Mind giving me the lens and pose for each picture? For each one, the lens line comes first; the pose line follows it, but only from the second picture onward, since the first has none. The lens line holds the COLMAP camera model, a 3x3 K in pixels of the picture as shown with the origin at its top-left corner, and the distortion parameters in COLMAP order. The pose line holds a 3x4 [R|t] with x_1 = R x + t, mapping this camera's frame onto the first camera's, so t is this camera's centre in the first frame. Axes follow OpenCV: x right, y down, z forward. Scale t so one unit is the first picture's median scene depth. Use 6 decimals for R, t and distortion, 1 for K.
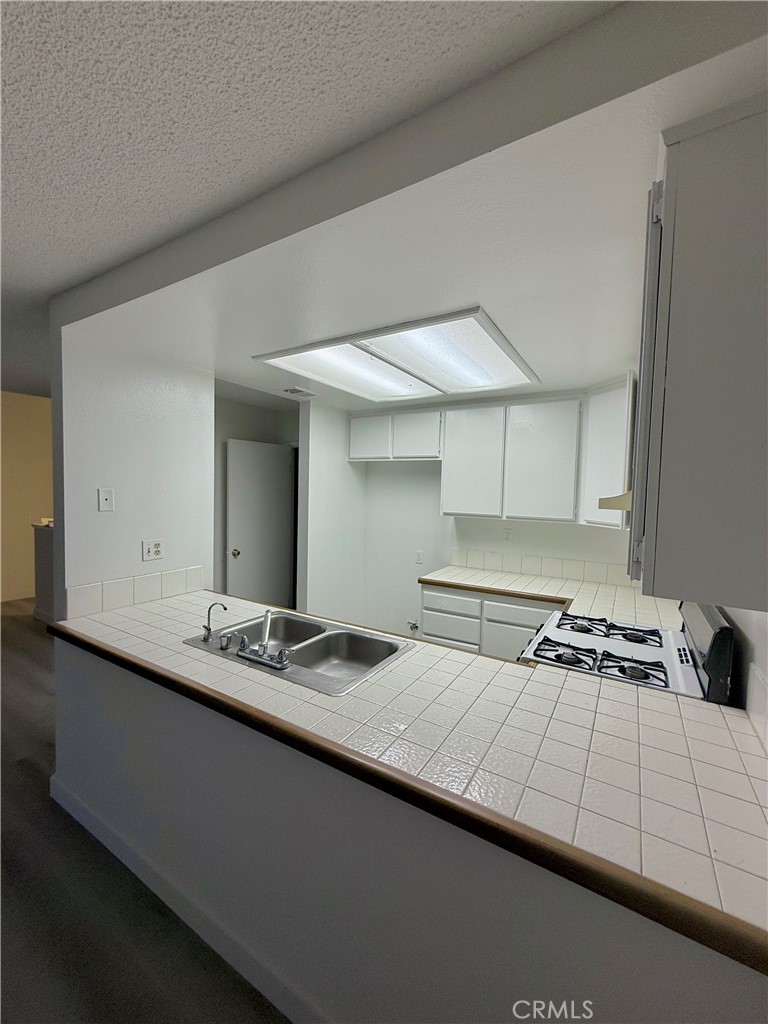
lens RADIAL K [[409.4, 0, 385.2], [0, 409.4, 513.5], [0, 0, 1]] dist [0.002120, -0.000415]
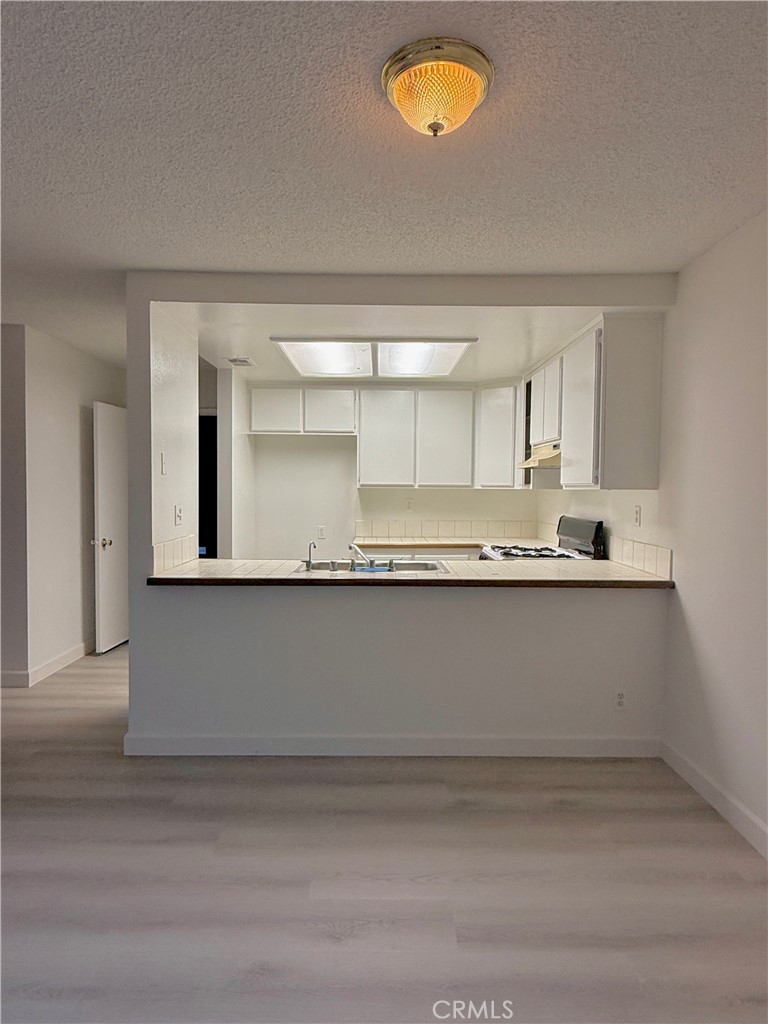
lens RADIAL K [[601.3, 0, 385.8], [0, 601.3, 512.0], [0, 0, 1]] dist [-0.003517, 0.001879]
pose [[0.851159, -0.038526, 0.523492, -0.673449], [0.043955, 0.999031, 0.002056, 0.074525], [-0.523064, 0.021260, 0.852028, -0.400802]]
